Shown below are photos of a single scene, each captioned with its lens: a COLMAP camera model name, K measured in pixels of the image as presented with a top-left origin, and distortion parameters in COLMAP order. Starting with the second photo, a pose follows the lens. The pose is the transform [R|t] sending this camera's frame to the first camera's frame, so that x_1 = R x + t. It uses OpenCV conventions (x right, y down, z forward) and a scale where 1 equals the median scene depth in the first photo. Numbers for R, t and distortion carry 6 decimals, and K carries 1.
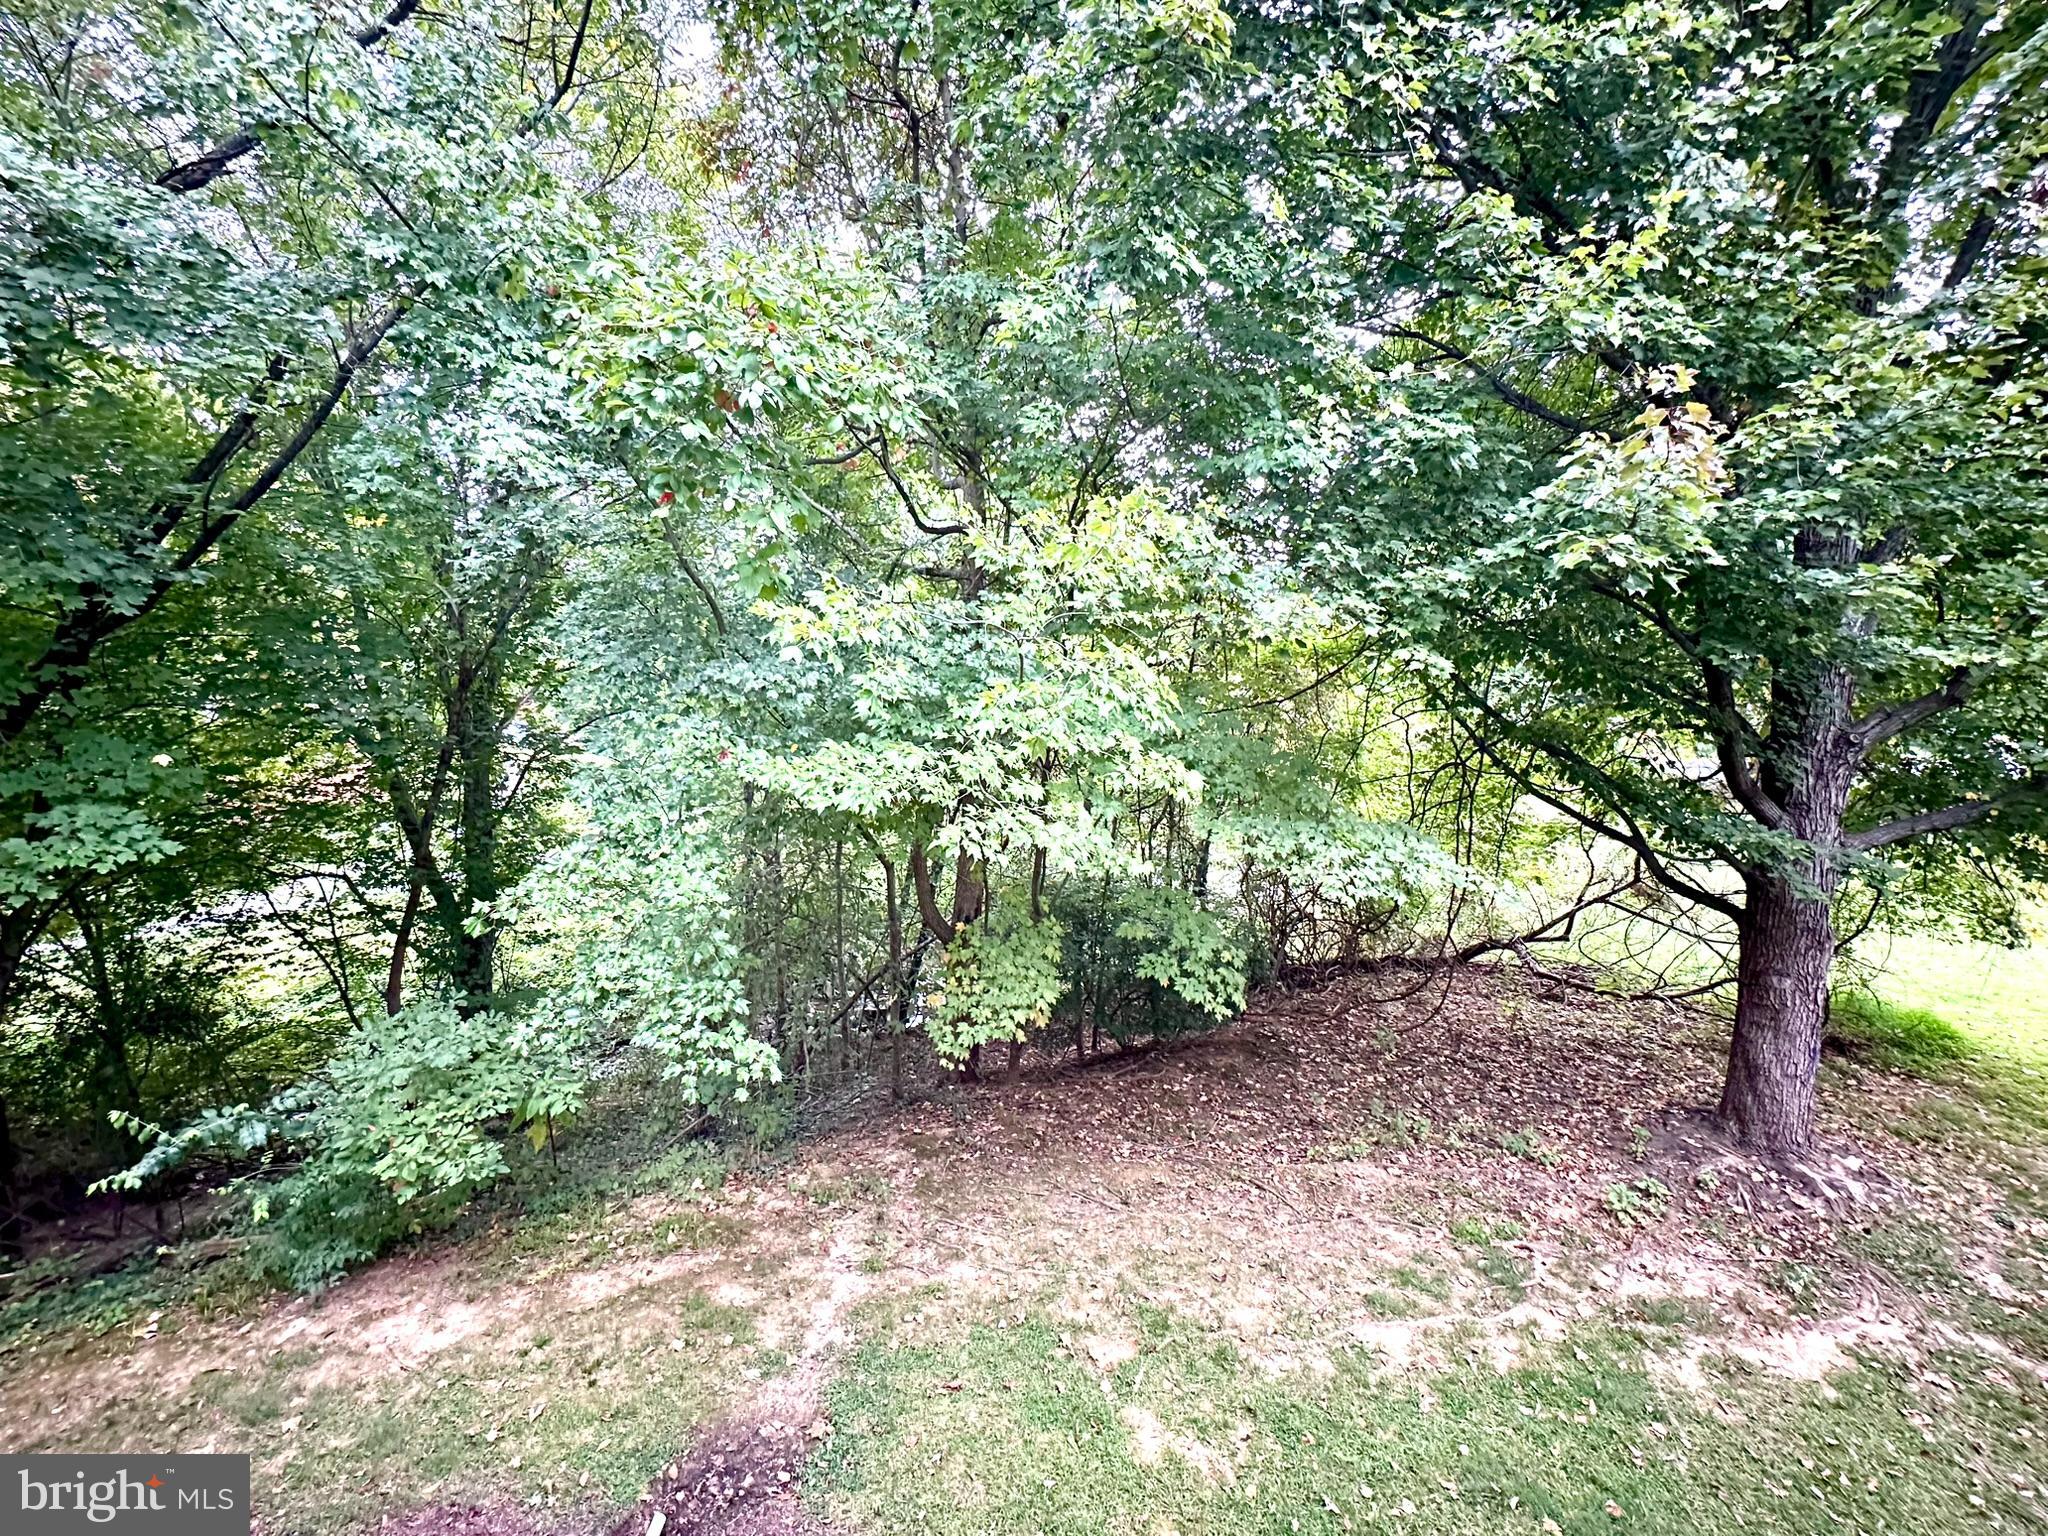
lens RADIAL K [[822.1, 0, 1022.0], [0, 822.1, 758.7], [0, 0, 1]] dist [-0.002072, 0.000994]
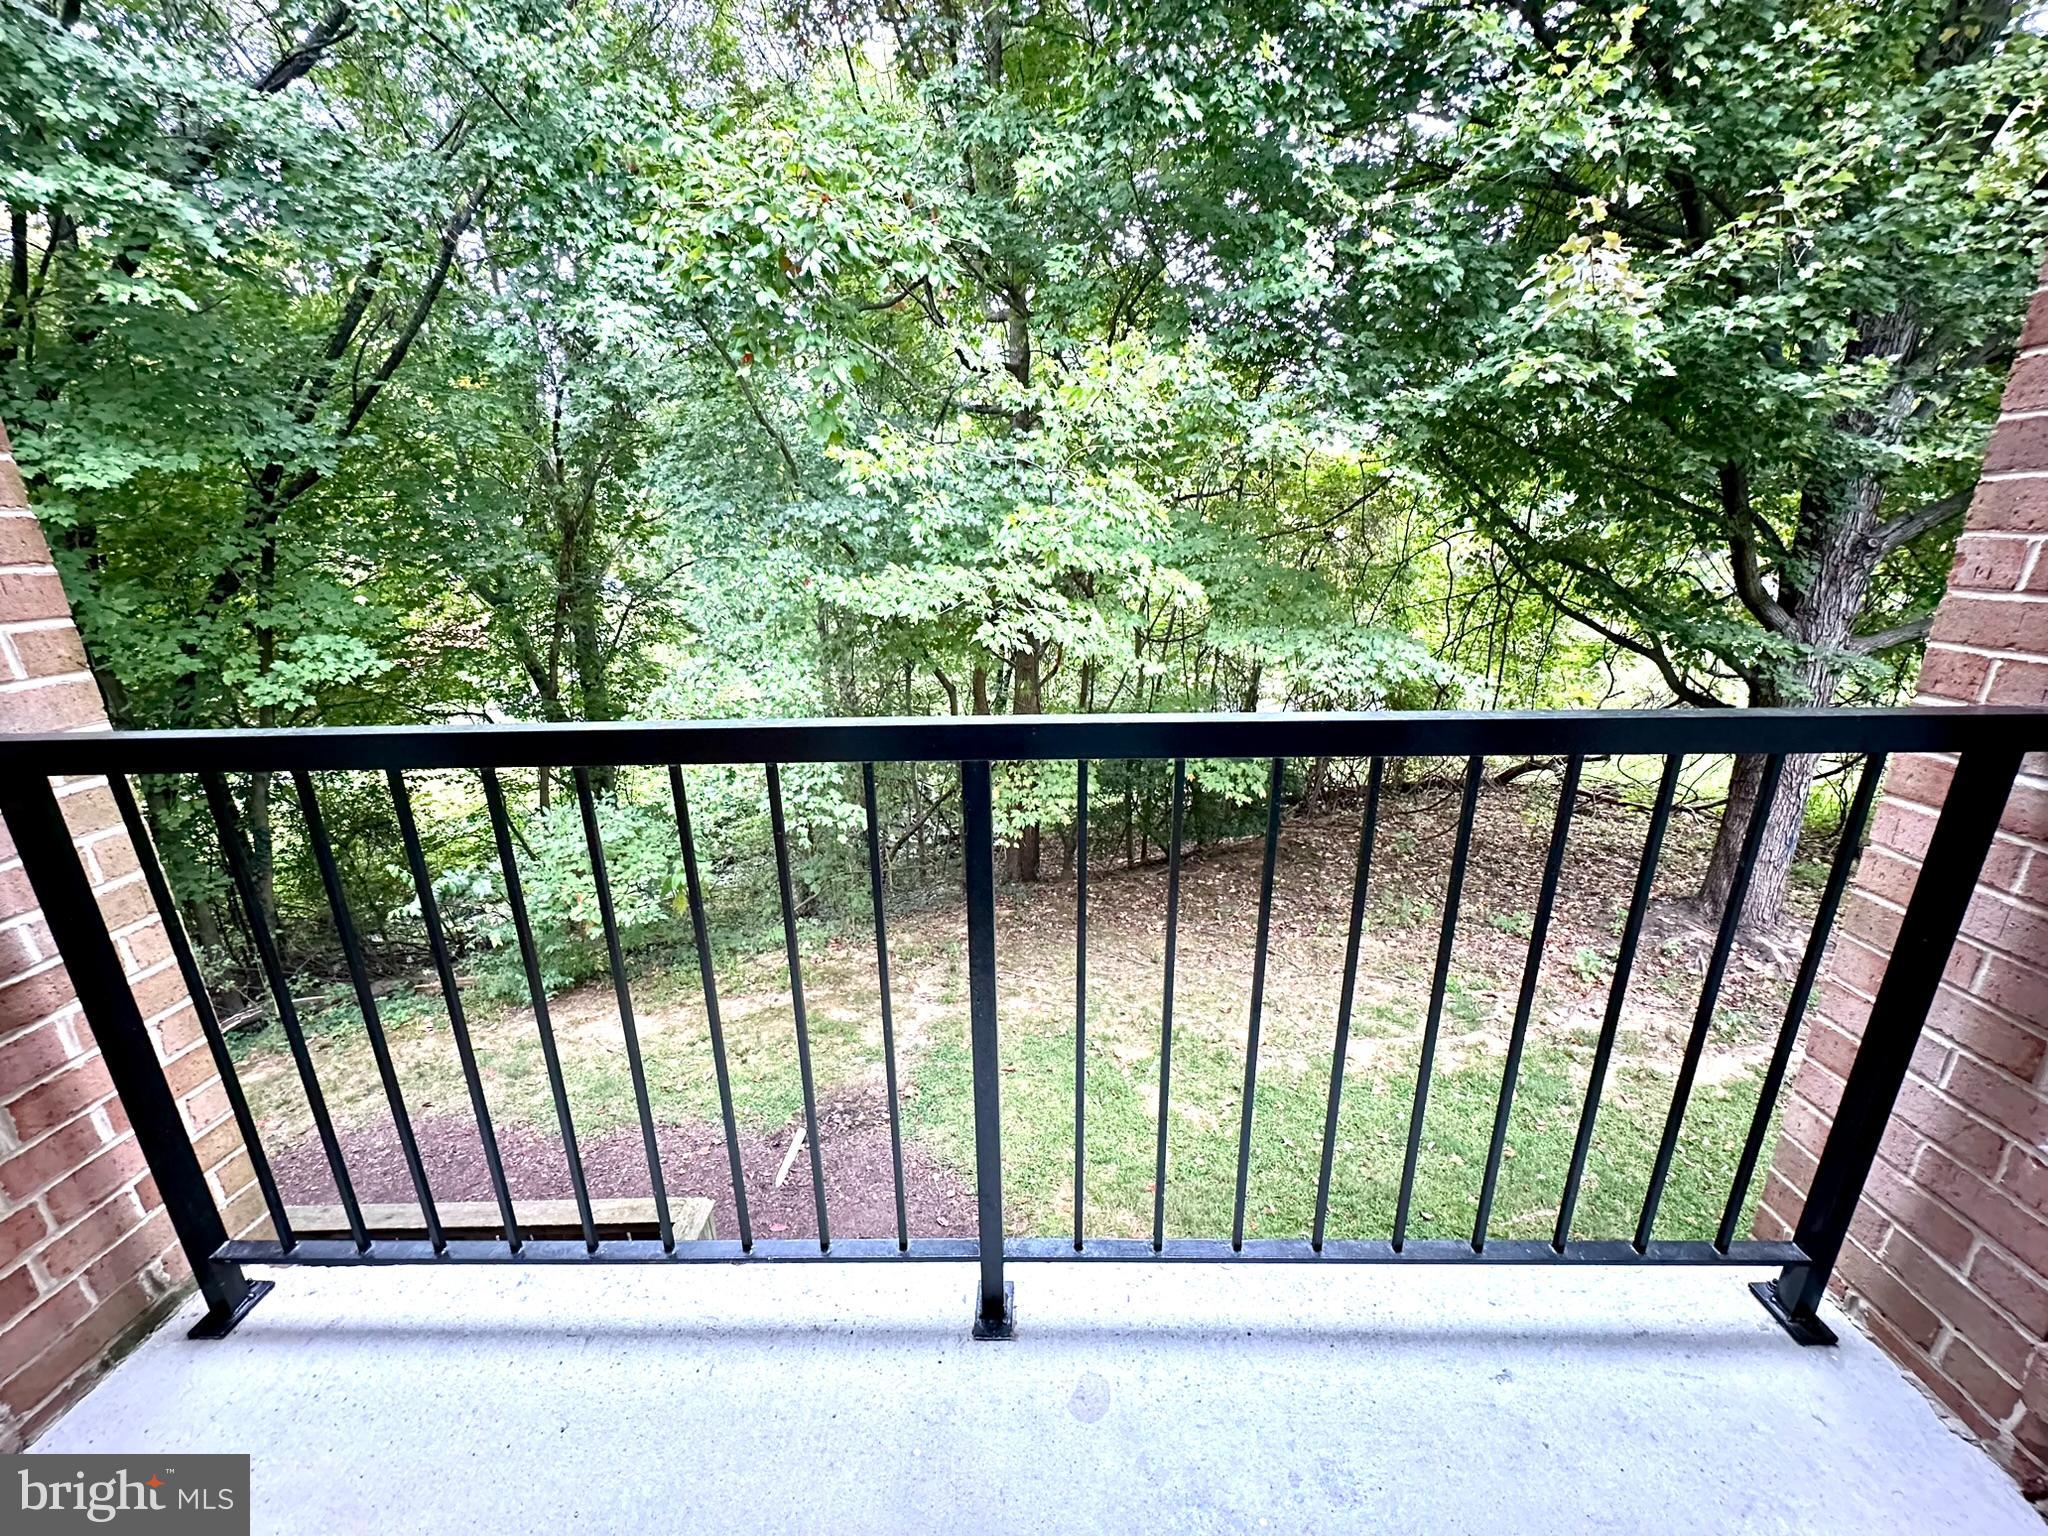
lens RADIAL K [[822.1, 0, 1017.2], [0, 822.1, 768.5], [0, 0, 1]] dist [-0.002072, 0.000994]
pose [[0.995945, -0.006870, -0.089707, 0.058617], [0.024197, 0.980797, 0.193525, 0.042961], [0.086655, -0.194910, 0.976986, -0.235104]]
